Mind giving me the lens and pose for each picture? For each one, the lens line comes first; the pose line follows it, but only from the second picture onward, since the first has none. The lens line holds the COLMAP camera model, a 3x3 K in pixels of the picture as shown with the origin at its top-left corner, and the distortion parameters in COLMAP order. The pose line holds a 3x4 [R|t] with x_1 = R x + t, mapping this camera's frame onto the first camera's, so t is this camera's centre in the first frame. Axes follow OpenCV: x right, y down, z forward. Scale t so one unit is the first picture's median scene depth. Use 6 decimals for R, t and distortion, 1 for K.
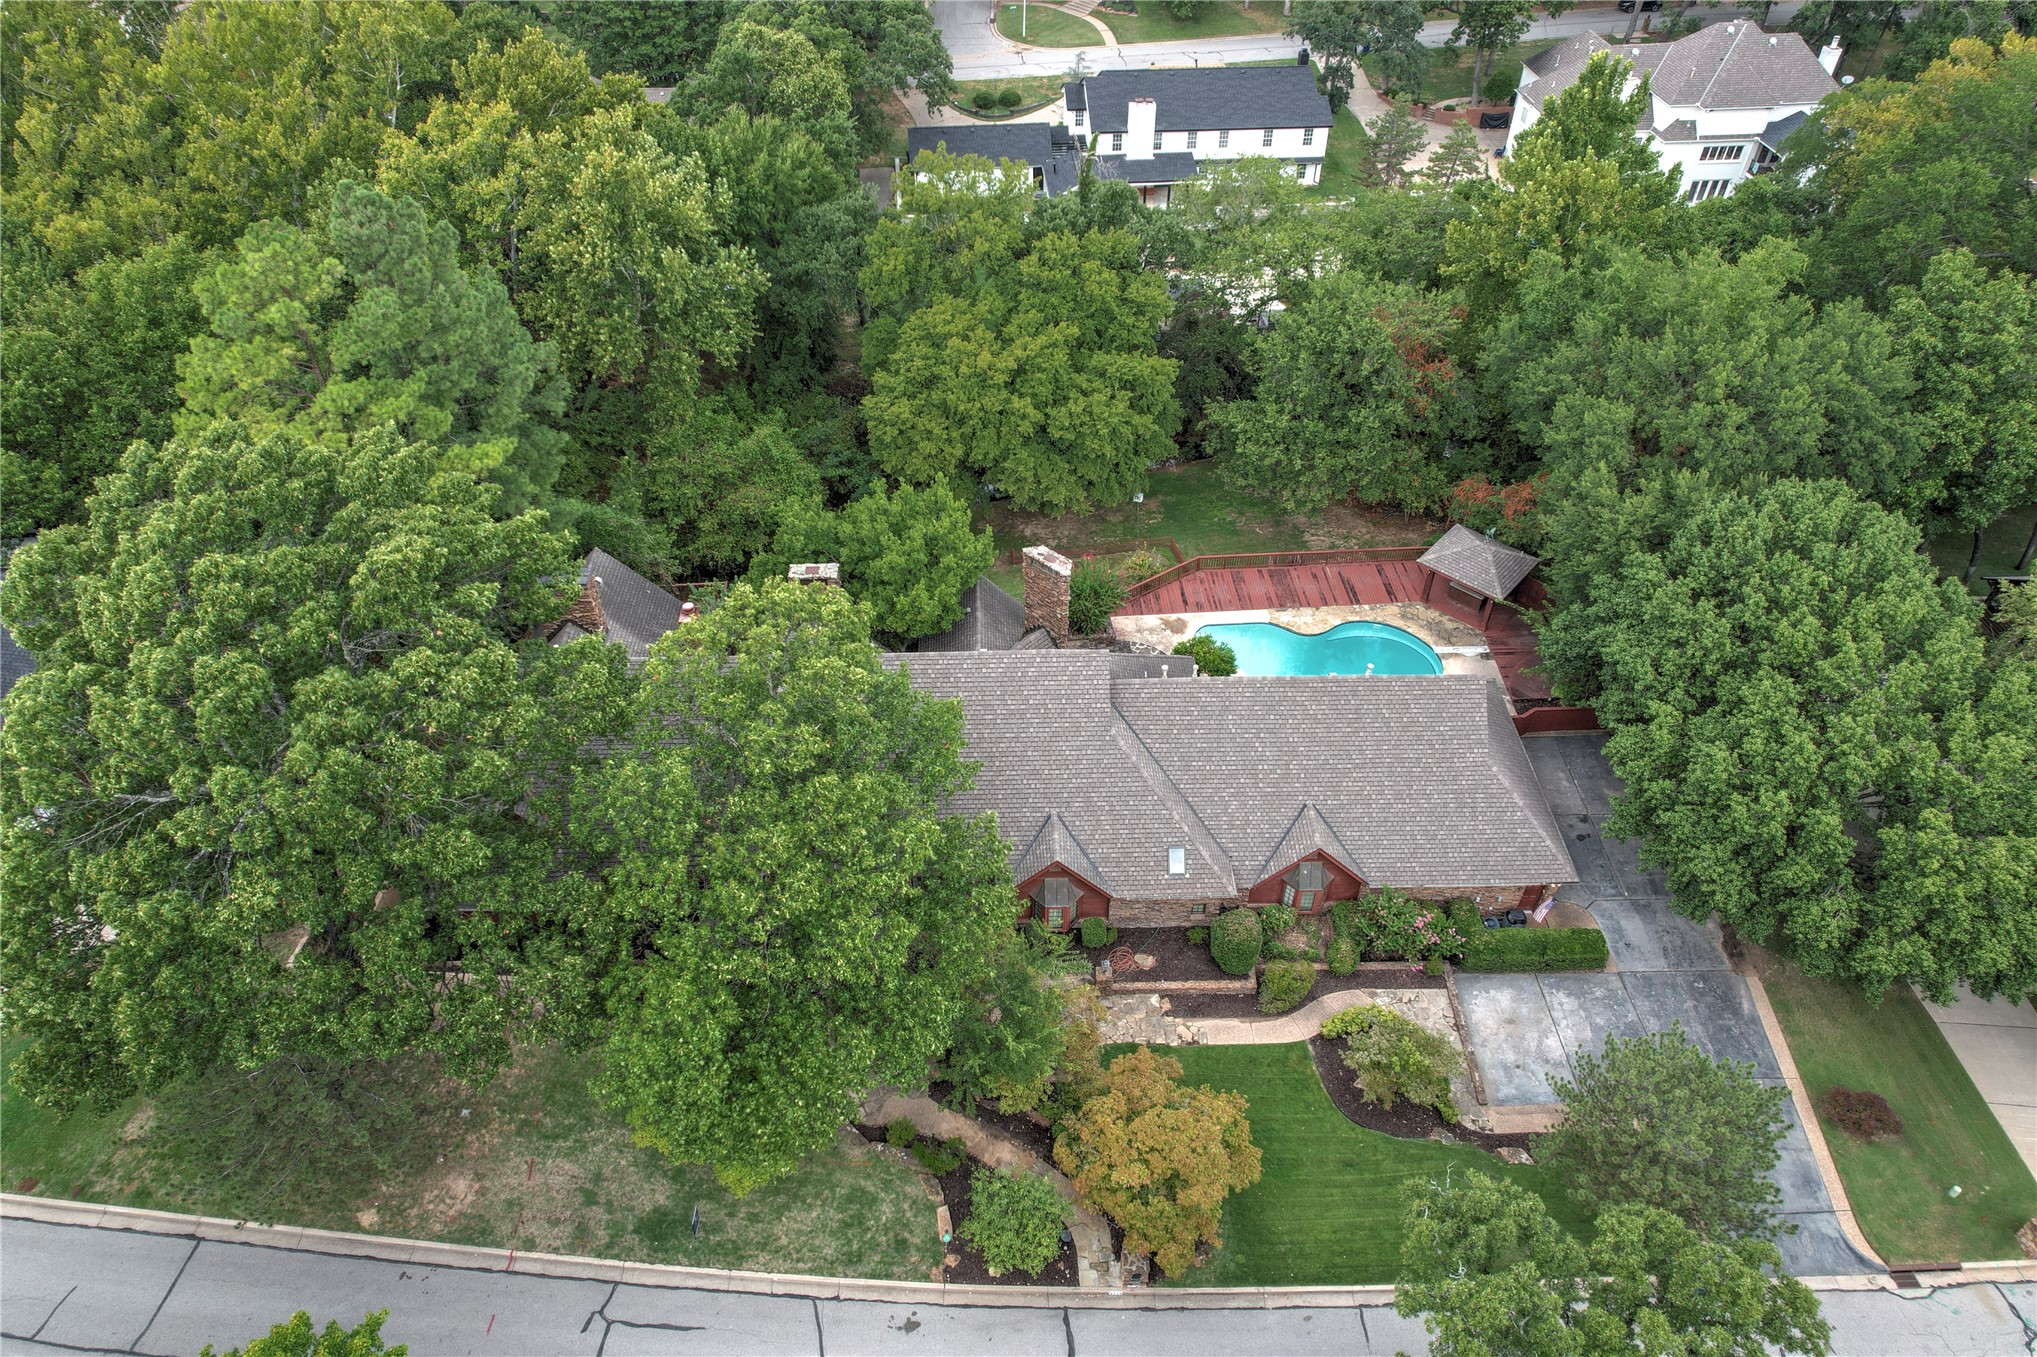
lens RADIAL K [[1297.5, 0, 1018.5], [0, 1297.5, 678.5], [0, 0, 1]] dist [-0.027047, -0.000591]
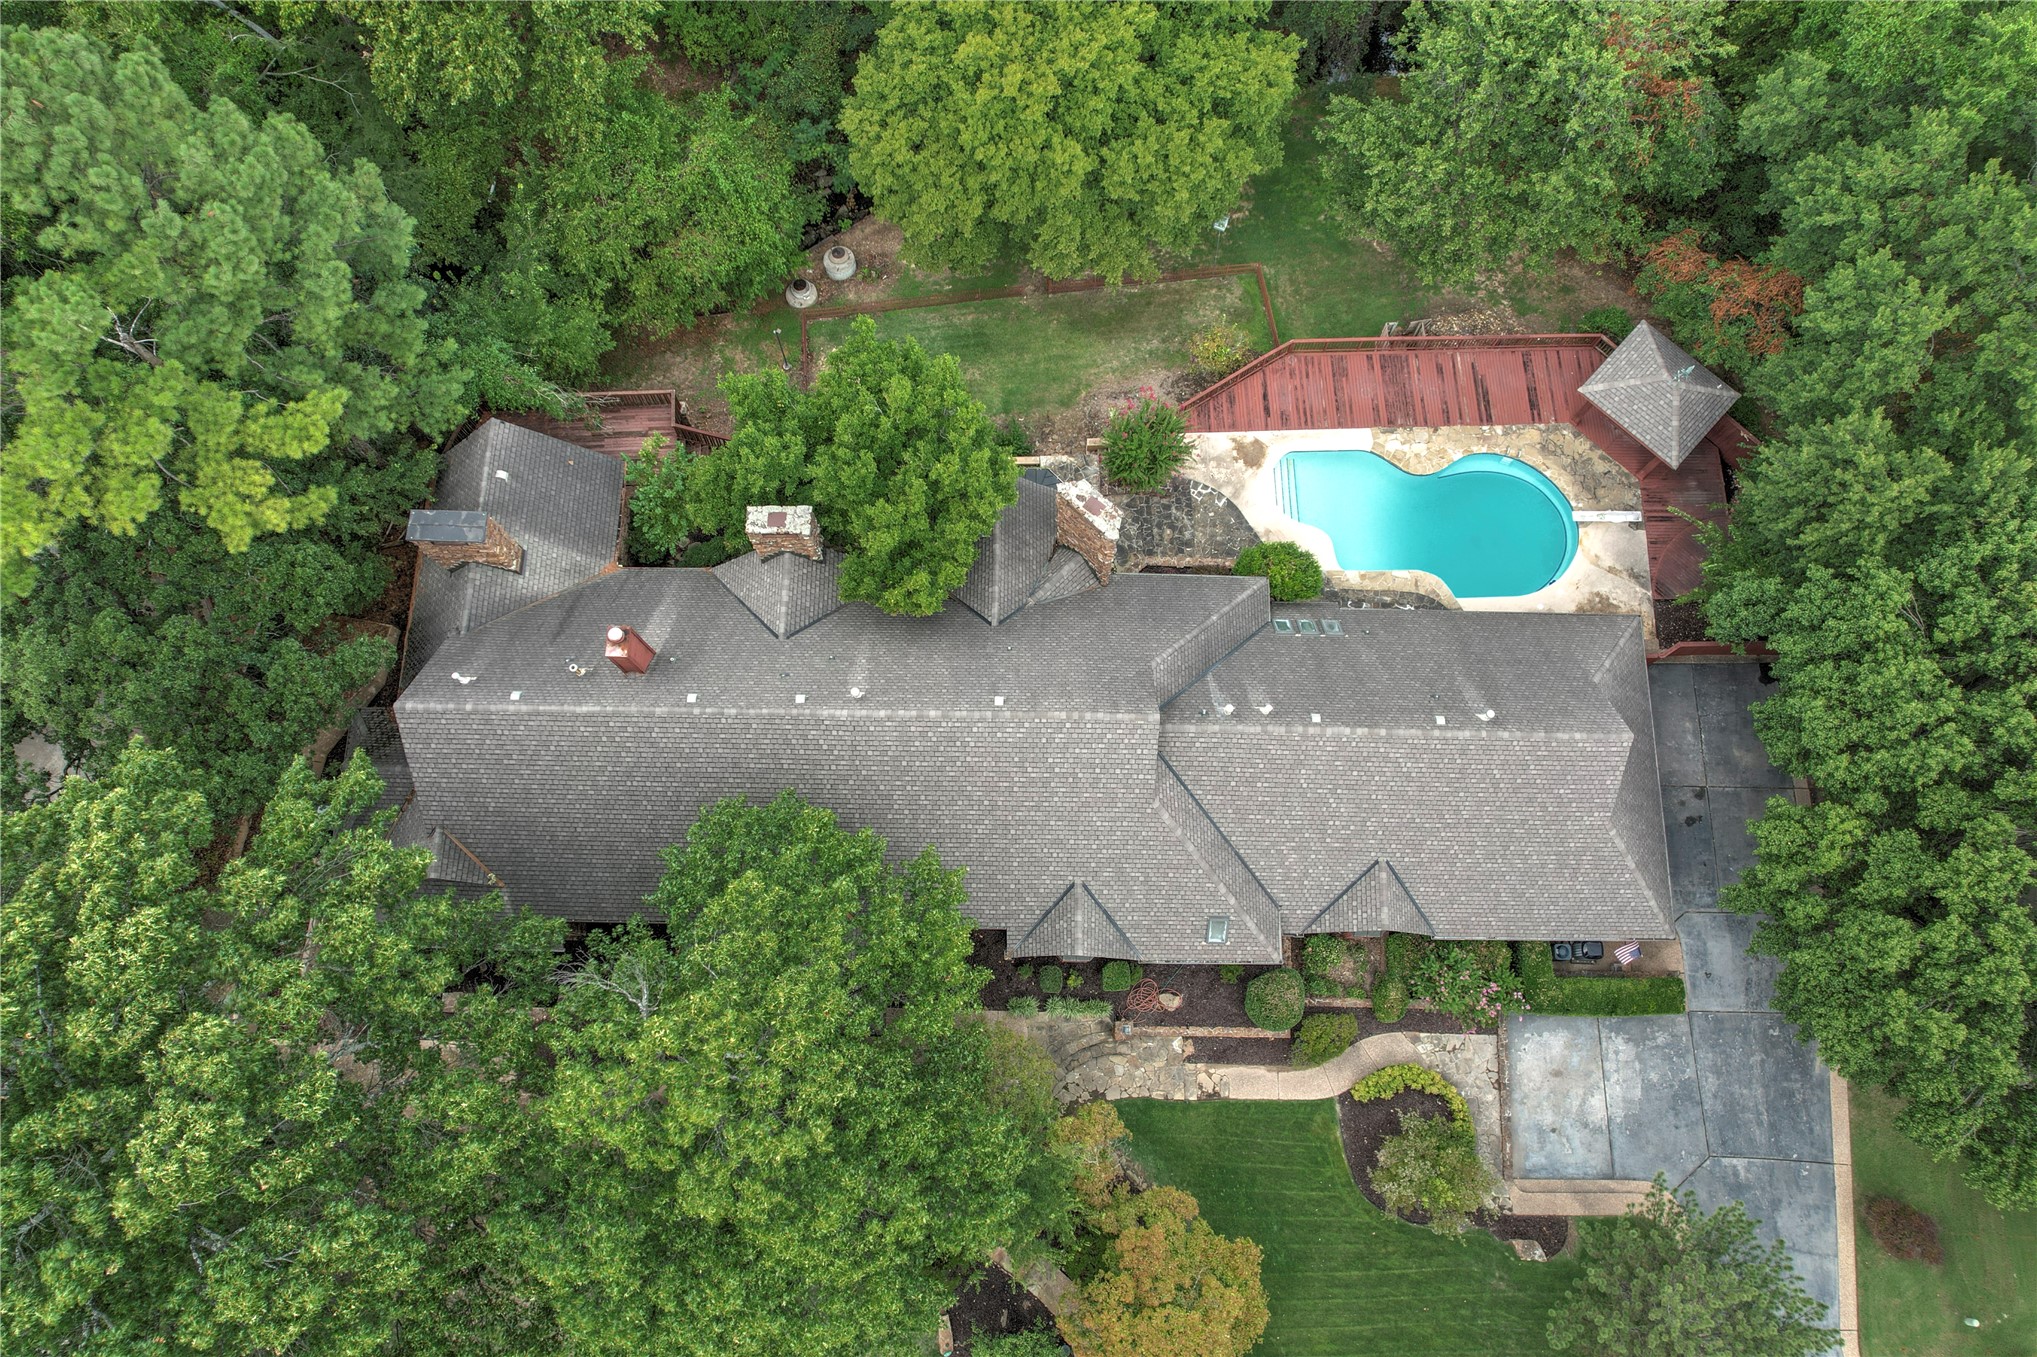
lens RADIAL K [[1292.2, 0, 1018.5], [0, 1292.2, 678.5], [0, 0, 1]] dist [-0.046524, 0.032152]
pose [[0.999202, 0.038030, -0.012240, -0.006238], [-0.025834, 0.848749, 0.528164, -0.442781], [0.030474, -0.527426, 0.849054, 0.348034]]
